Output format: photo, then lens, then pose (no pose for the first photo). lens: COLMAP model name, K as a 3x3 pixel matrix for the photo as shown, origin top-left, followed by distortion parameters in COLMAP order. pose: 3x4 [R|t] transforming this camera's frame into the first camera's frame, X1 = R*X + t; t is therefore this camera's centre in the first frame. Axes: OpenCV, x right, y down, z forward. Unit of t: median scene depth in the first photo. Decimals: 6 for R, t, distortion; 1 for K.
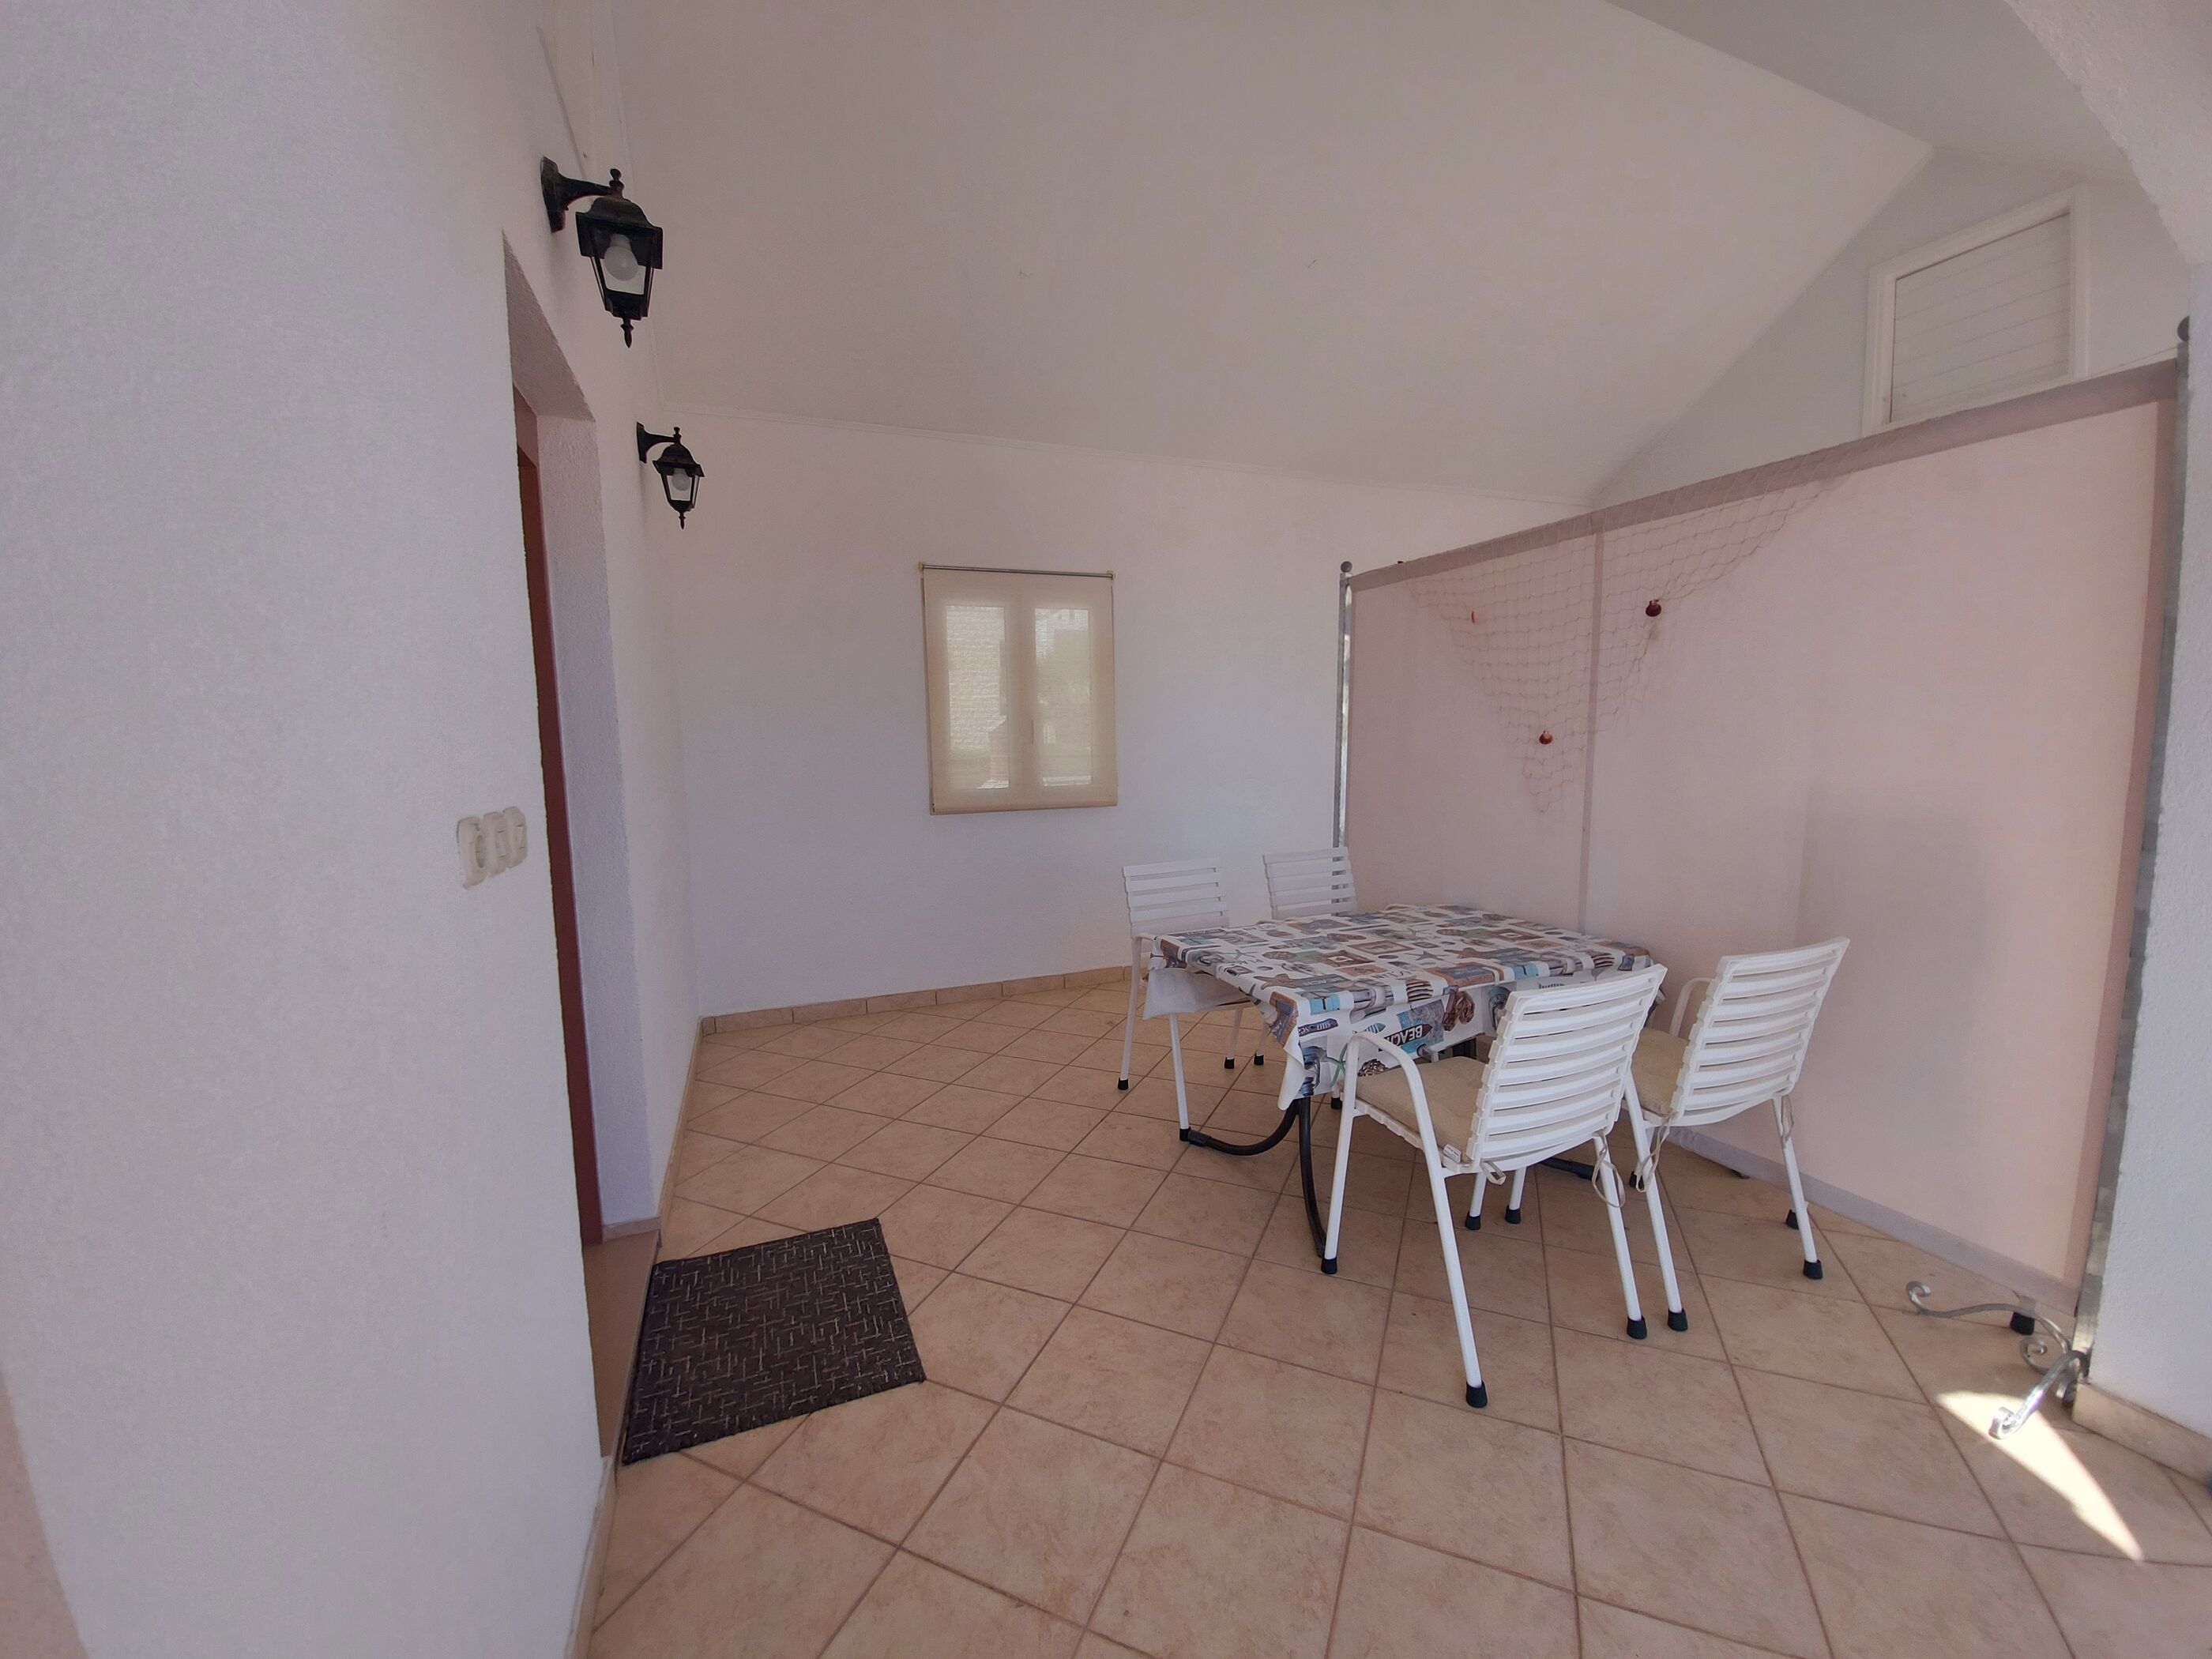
lens RADIAL K [[895.8, 0, 1101.2], [0, 895.8, 837.5], [0, 0, 1]] dist [0.014187, -0.000040]
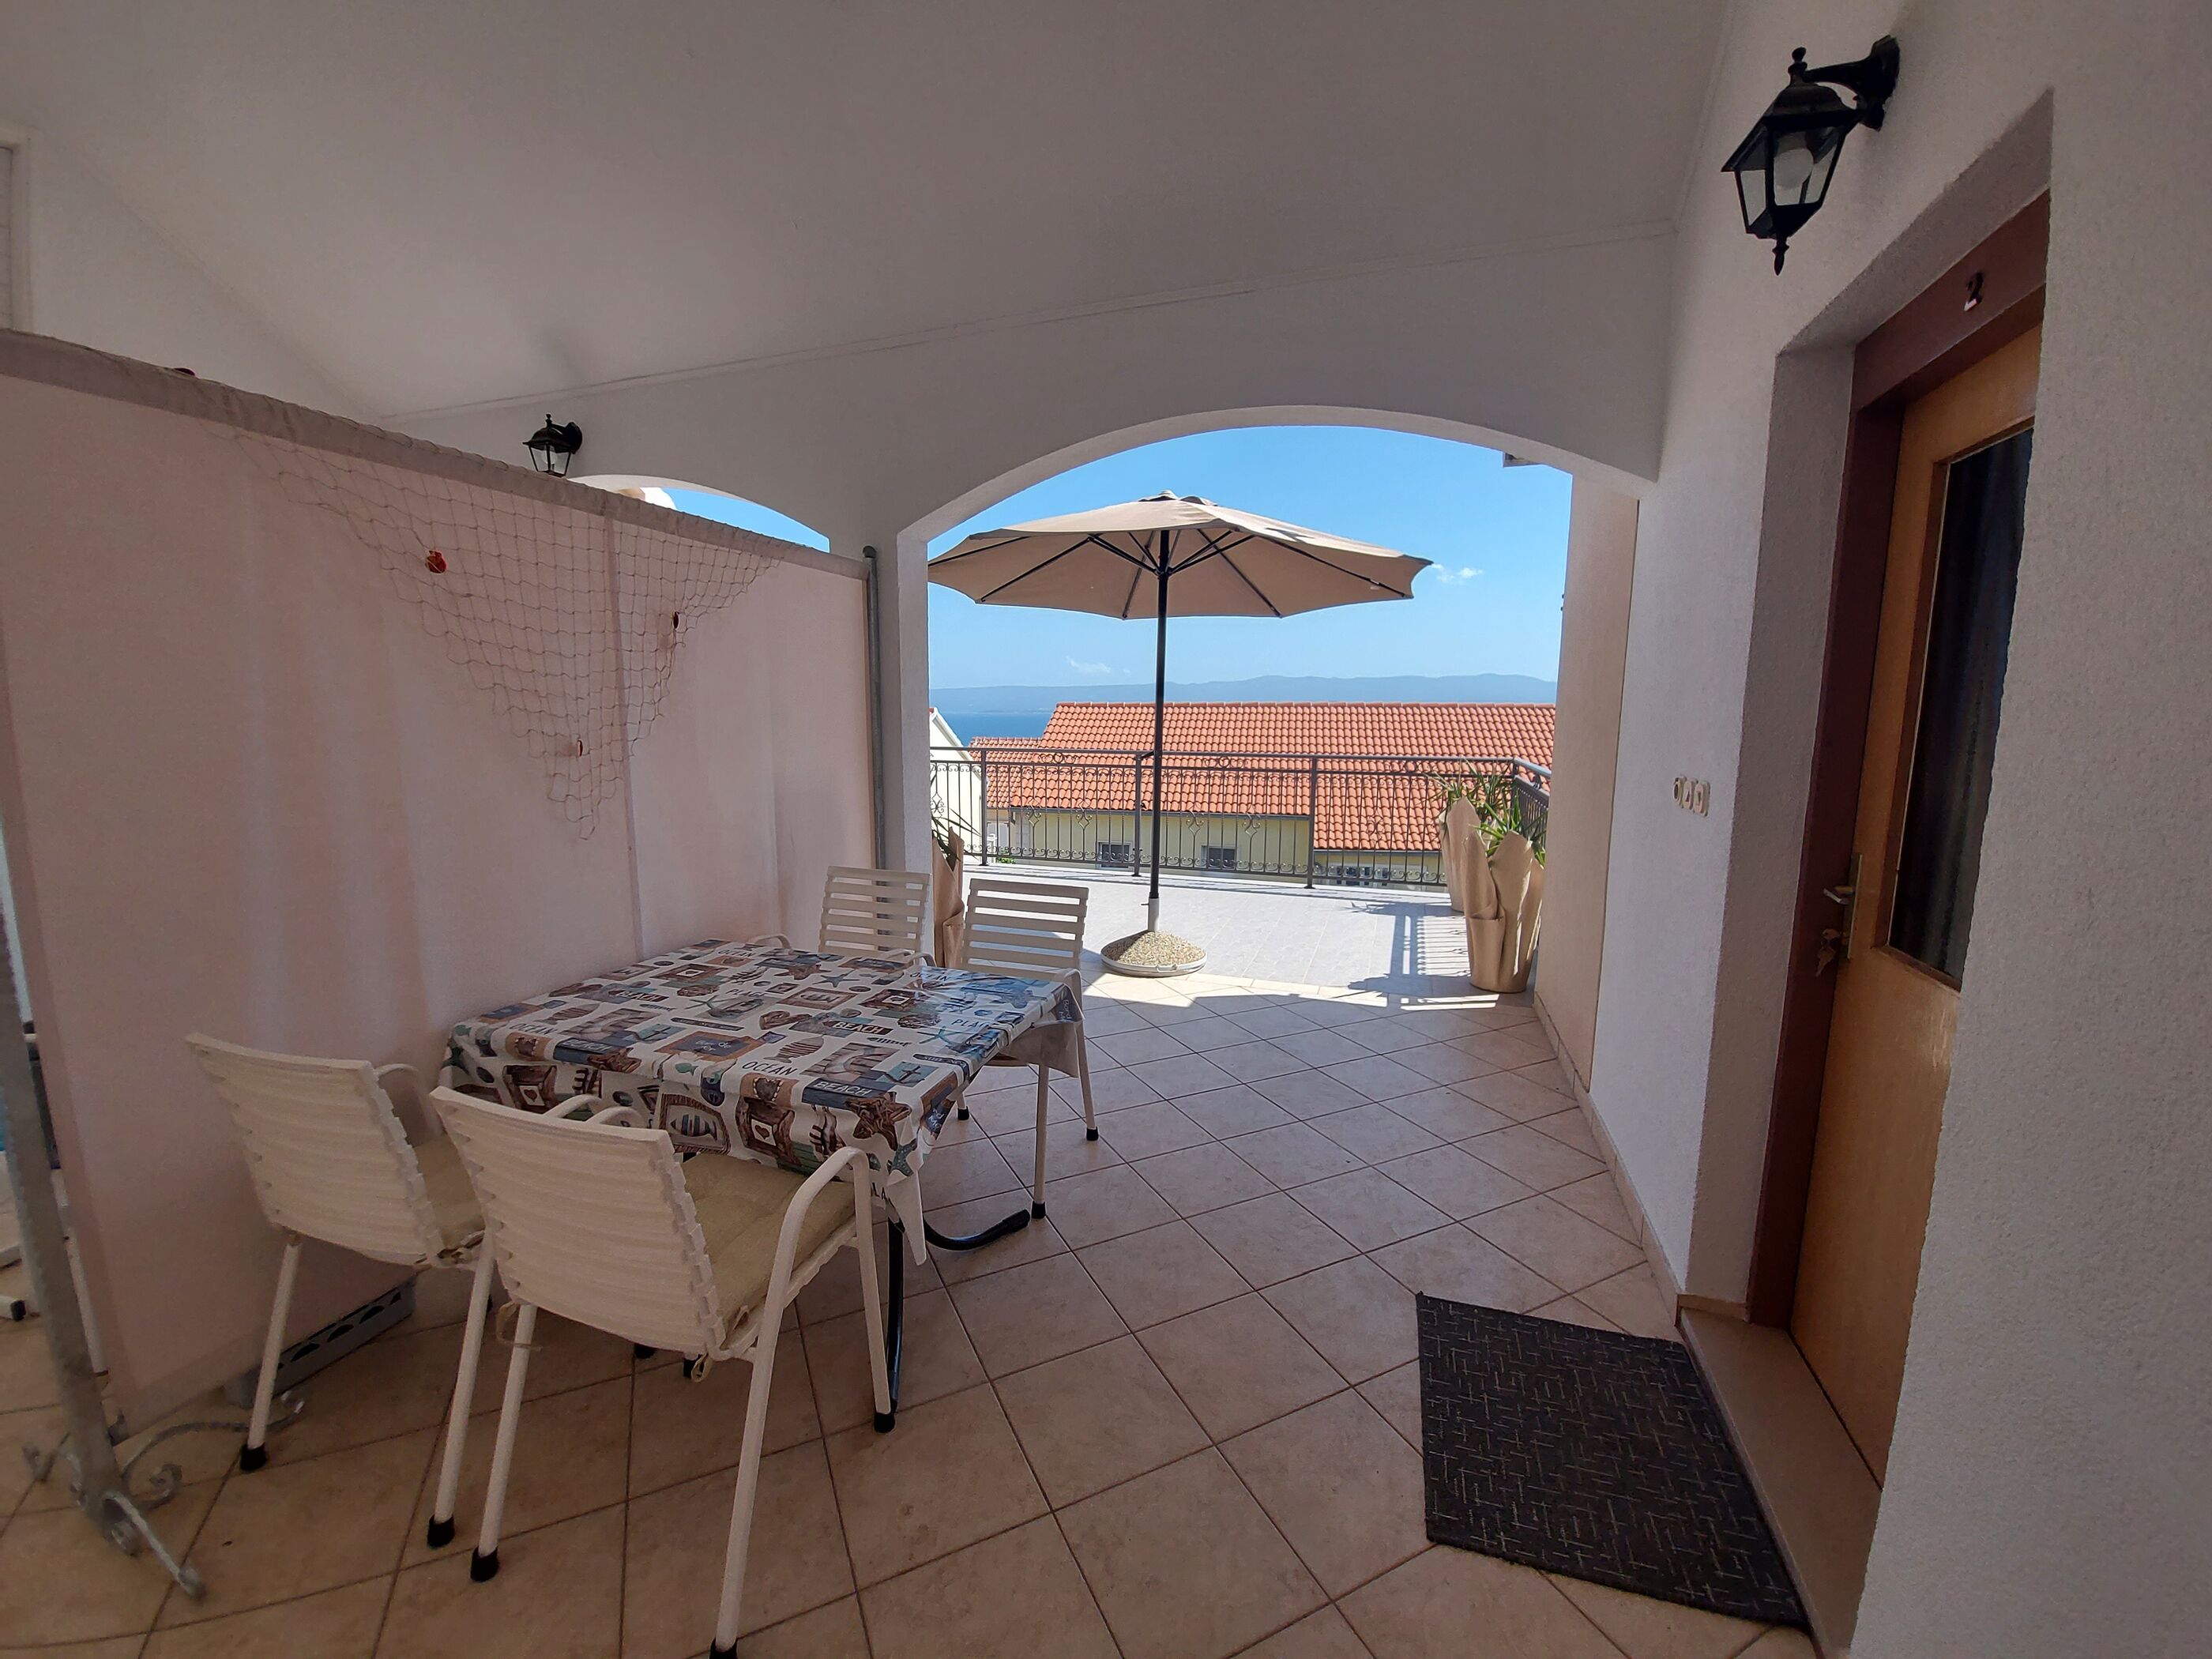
lens RADIAL K [[895.8, 0, 1100.4], [0, 895.8, 829.1], [0, 0, 1]] dist [0.014187, -0.000040]
pose [[-0.761628, -0.075463, 0.643606, -0.465918], [0.082203, 0.973922, 0.211470, -0.209402], [-0.642780, 0.213968, -0.735563, 1.580902]]
